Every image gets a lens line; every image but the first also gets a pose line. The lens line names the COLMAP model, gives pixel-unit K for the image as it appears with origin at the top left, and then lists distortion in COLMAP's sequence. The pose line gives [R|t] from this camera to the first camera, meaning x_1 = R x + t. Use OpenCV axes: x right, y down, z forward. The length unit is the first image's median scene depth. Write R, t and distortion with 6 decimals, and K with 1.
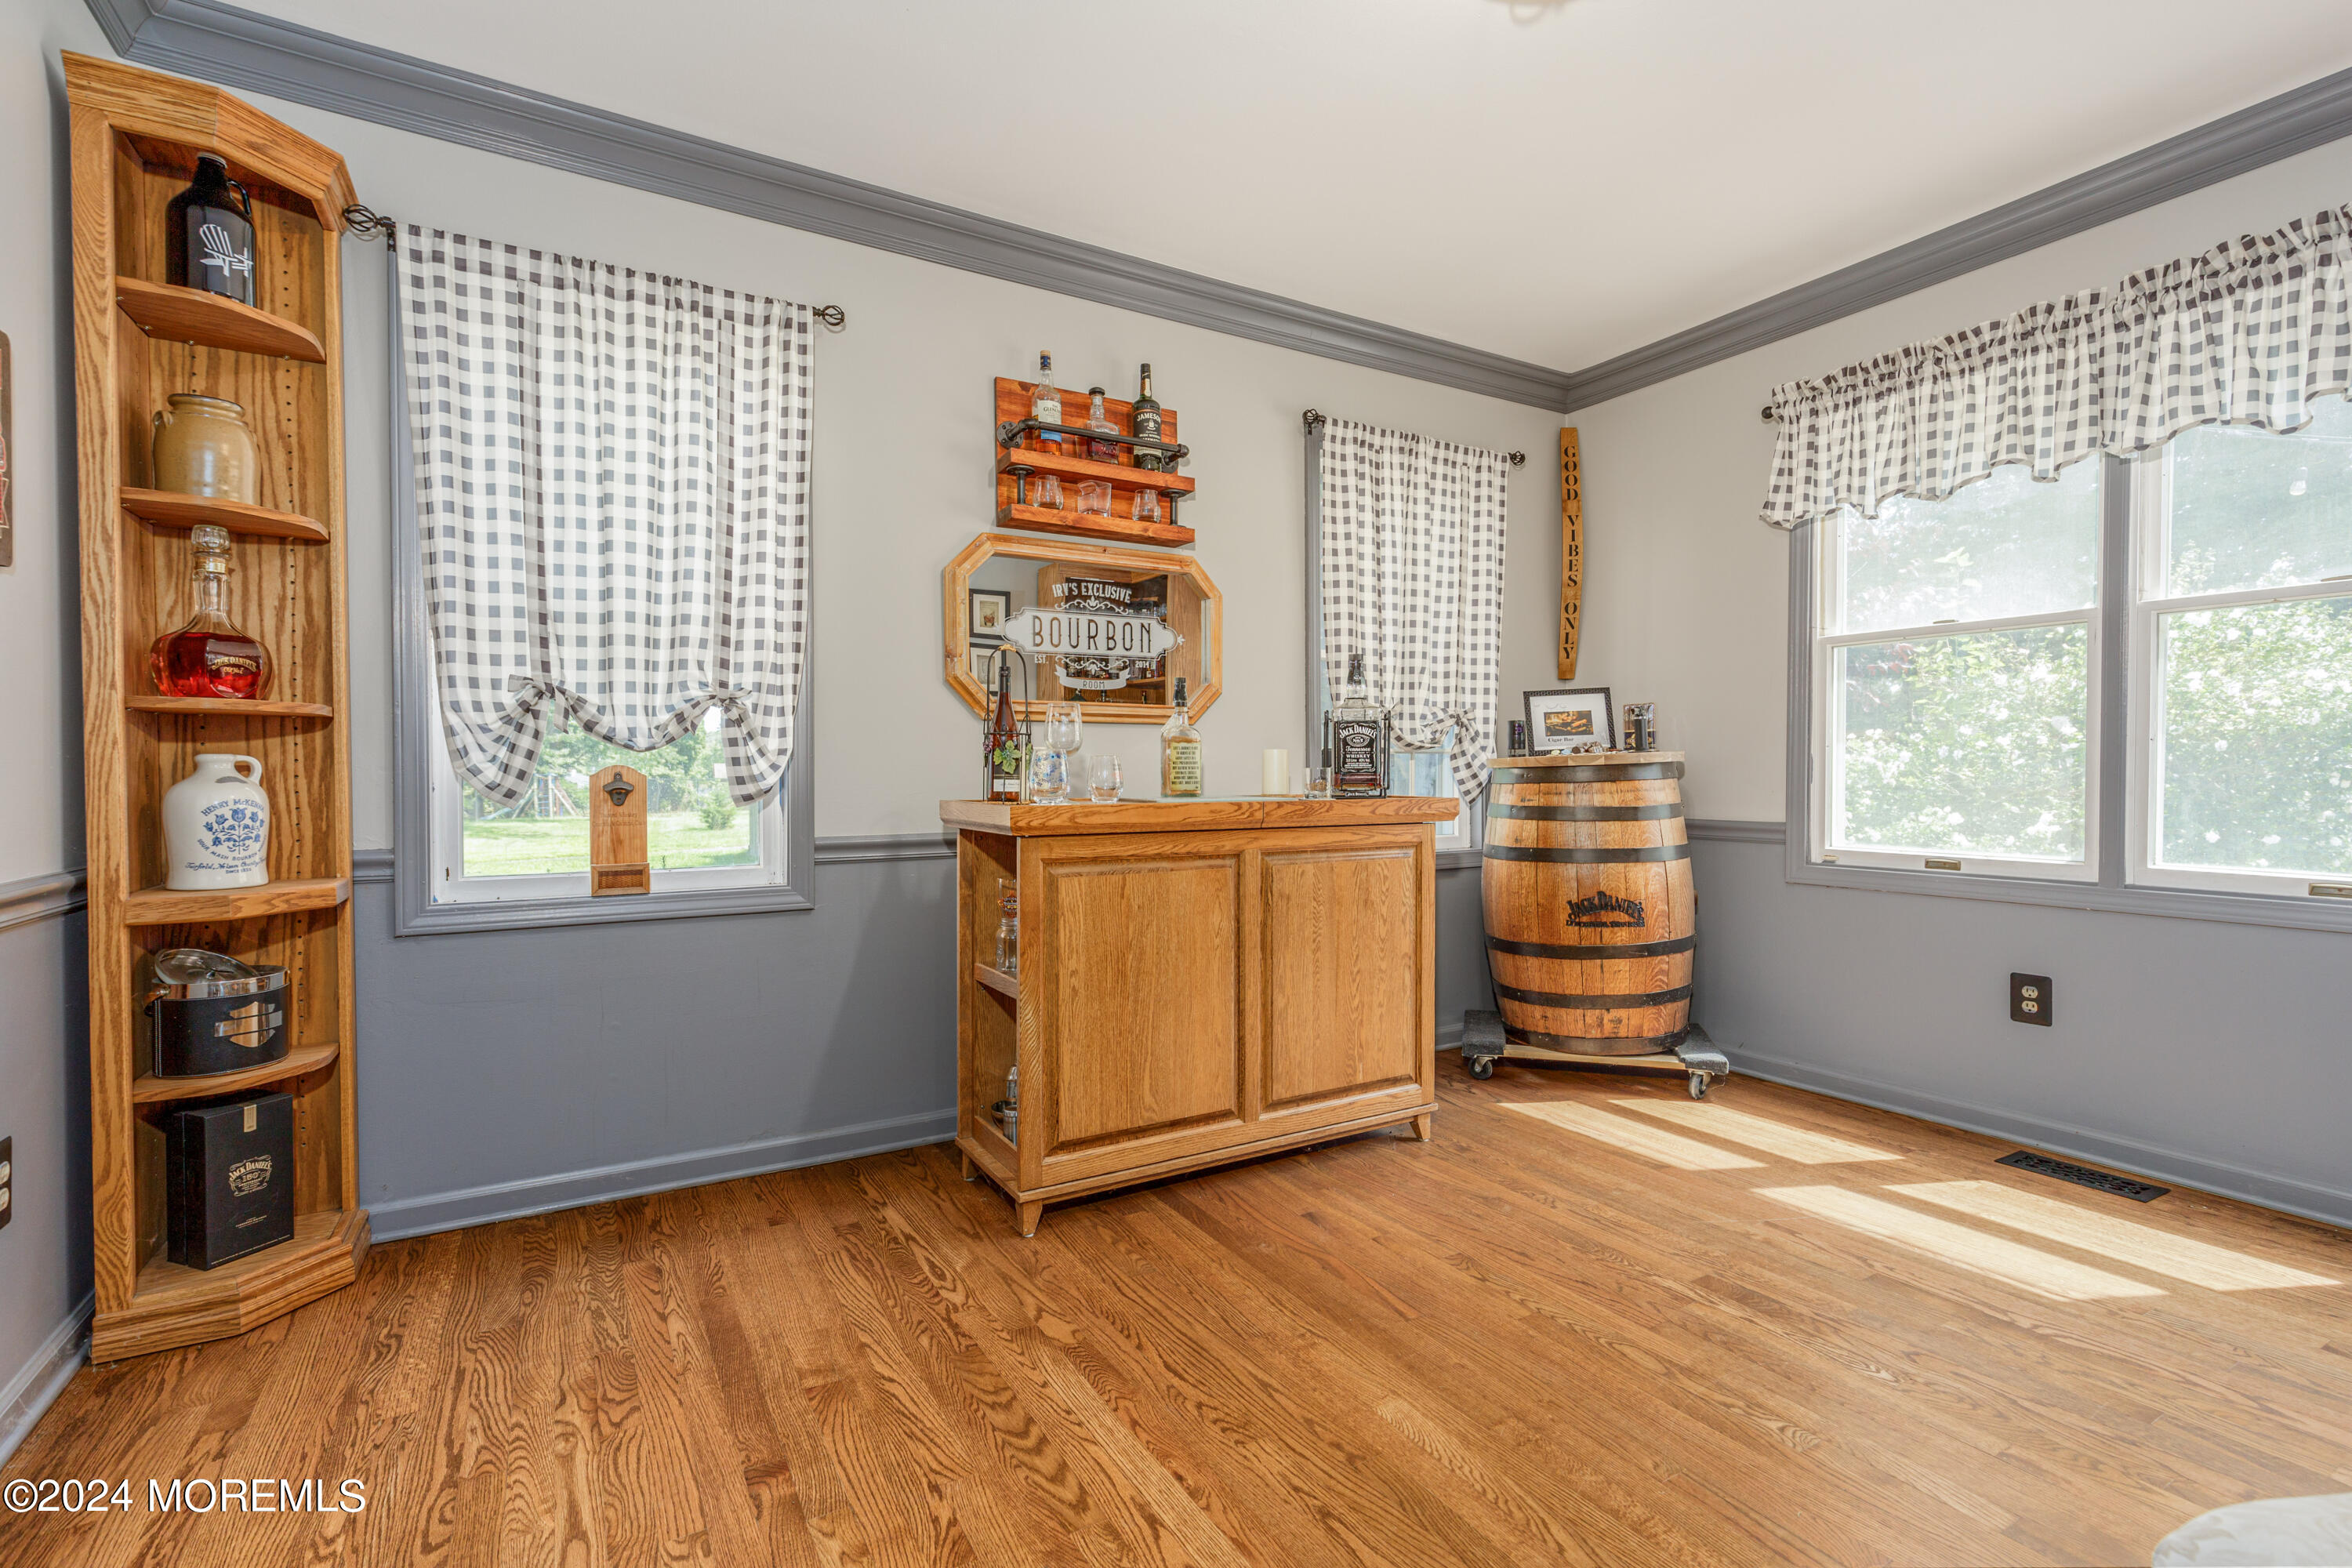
lens RADIAL K [[1072.6, 0, 1193.7], [0, 1072.6, 782.0], [0, 0, 1]] dist [0.003404, -0.000012]
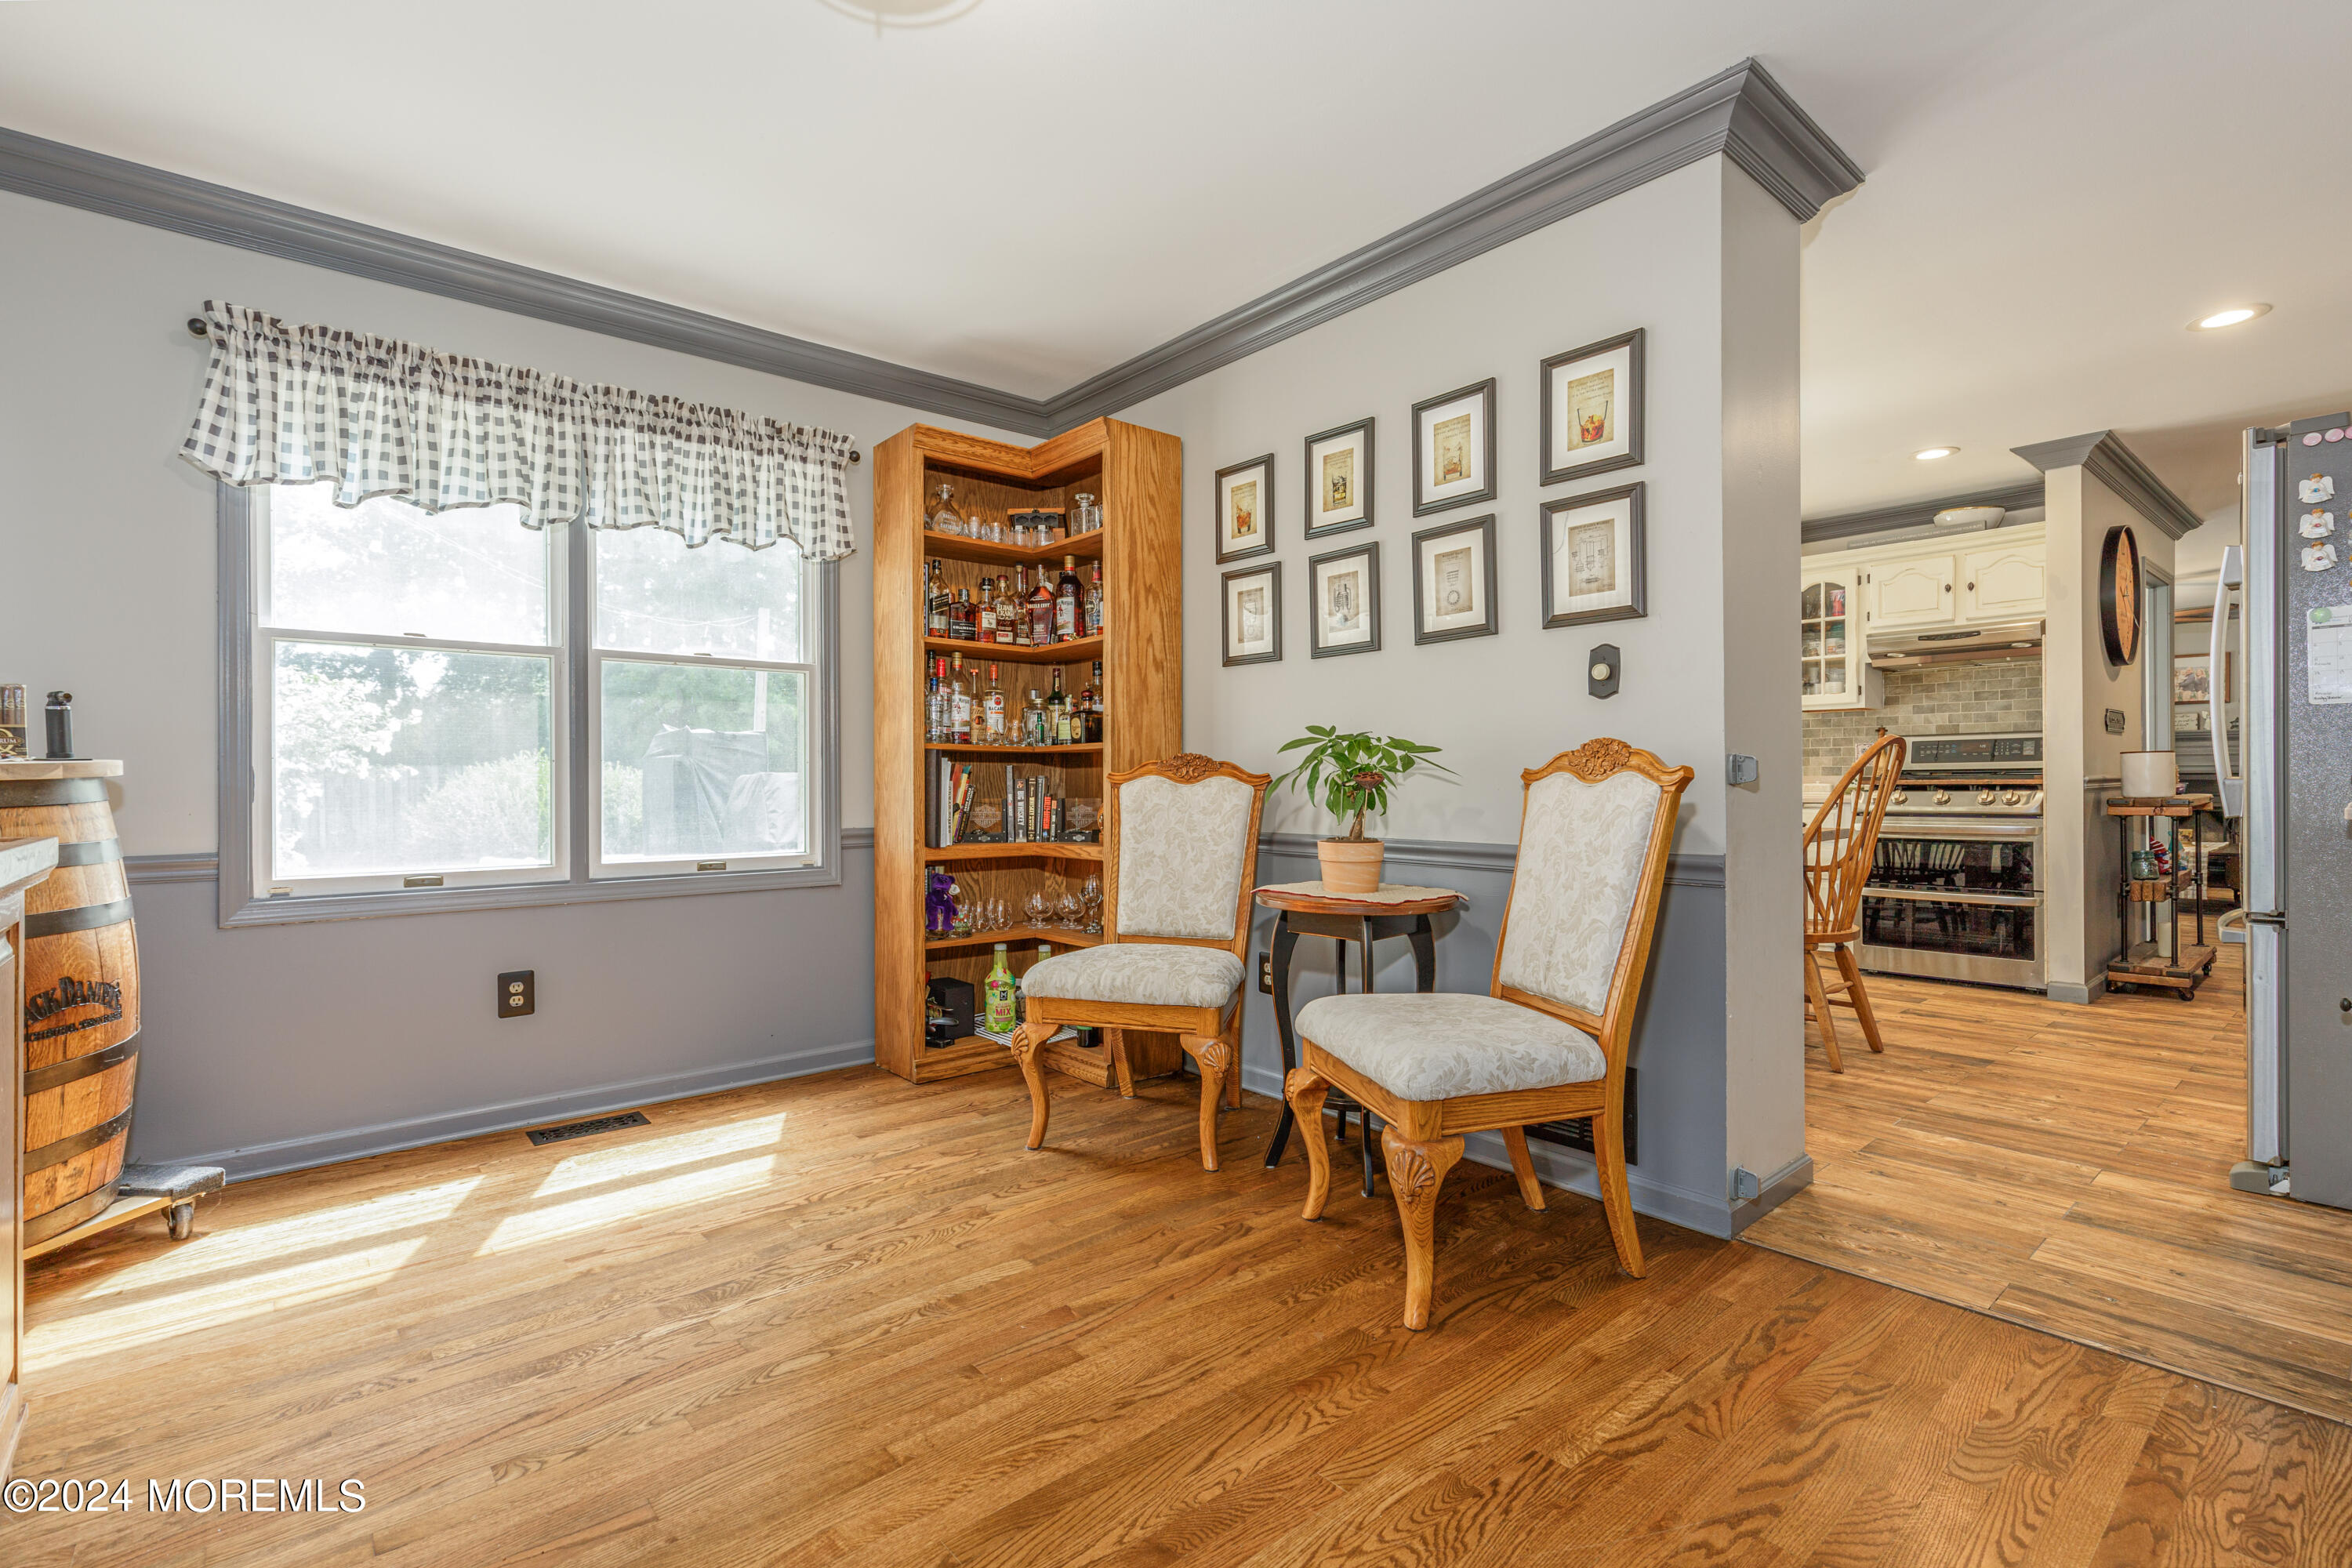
lens RADIAL K [[1072.6, 0, 1158.6], [0, 1072.6, 784.9], [0, 0, 1]] dist [0.003404, -0.000012]
pose [[-0.161123, -0.001278, 0.986934, -0.486111], [0.016818, 0.999850, 0.004041, -0.005613], [-0.986791, 0.017249, -0.161077, 0.625722]]
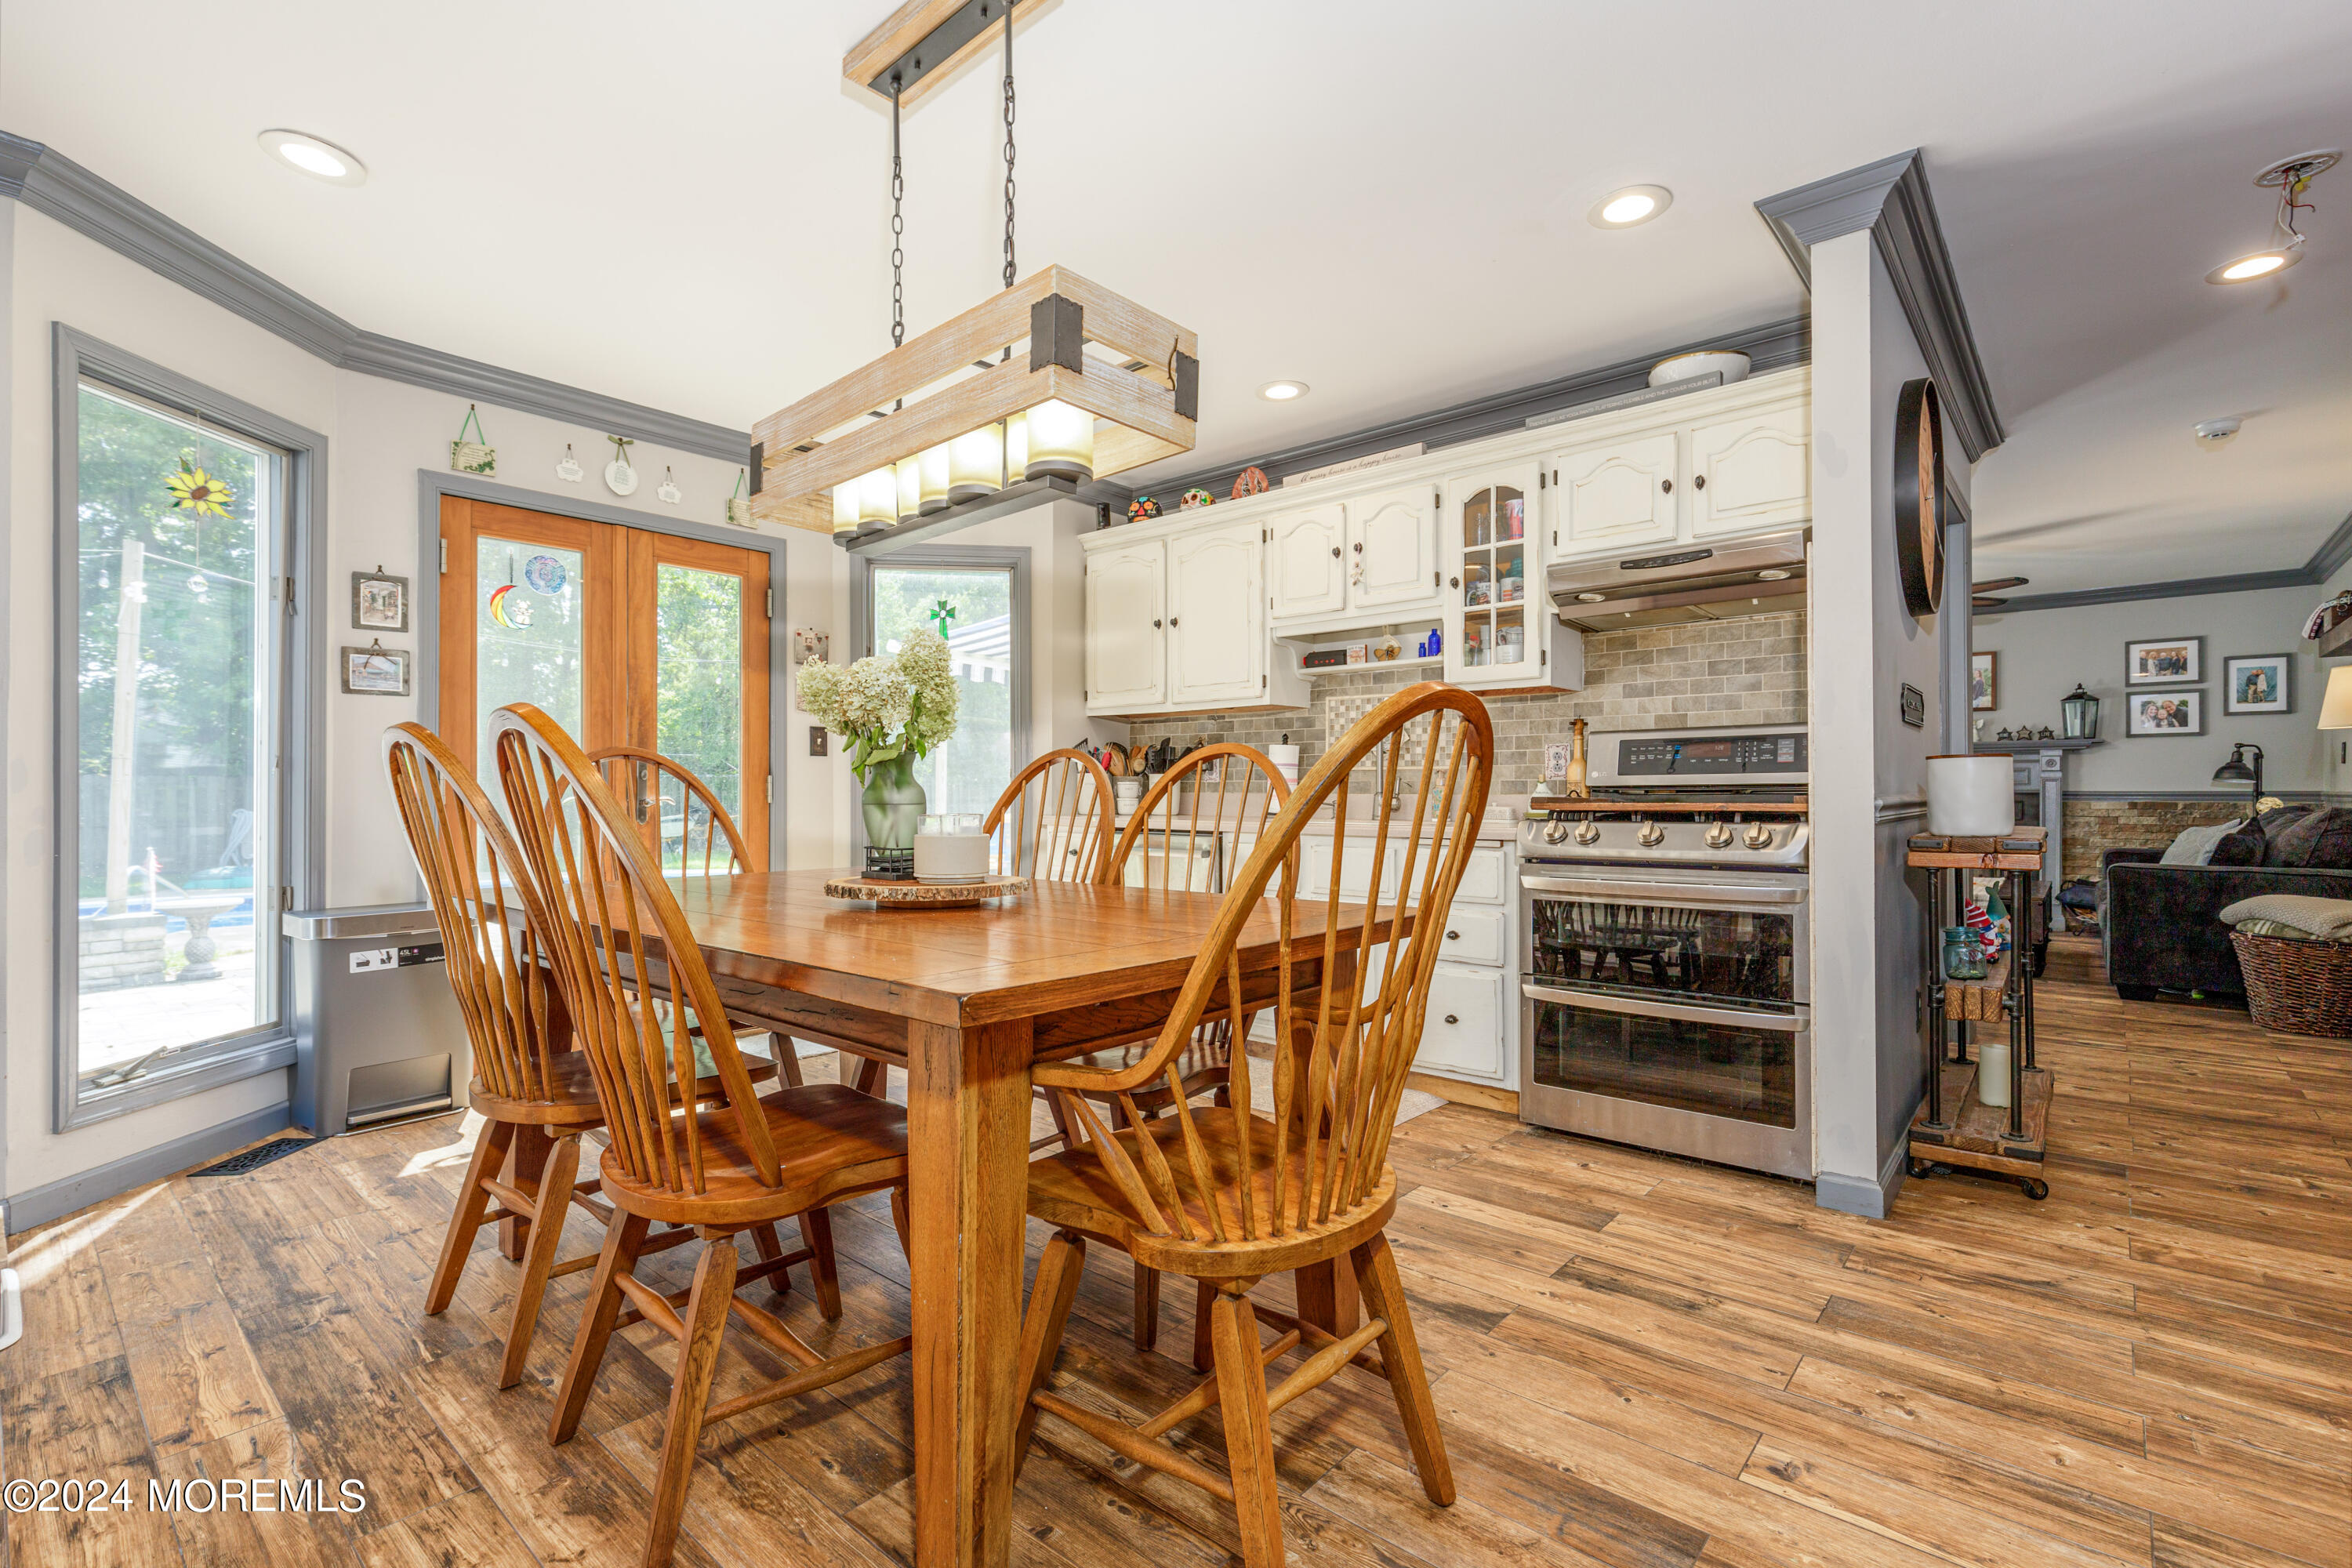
lens RADIAL K [[1072.6, 0, 1178.2], [0, 1072.6, 792.8], [0, 0, 1]] dist [0.003404, -0.000012]
pose [[-0.319121, 0.004520, 0.947703, 0.335714], [0.013699, 0.999906, -0.000157, -0.000440], [-0.947615, 0.012932, -0.319153, -0.300443]]
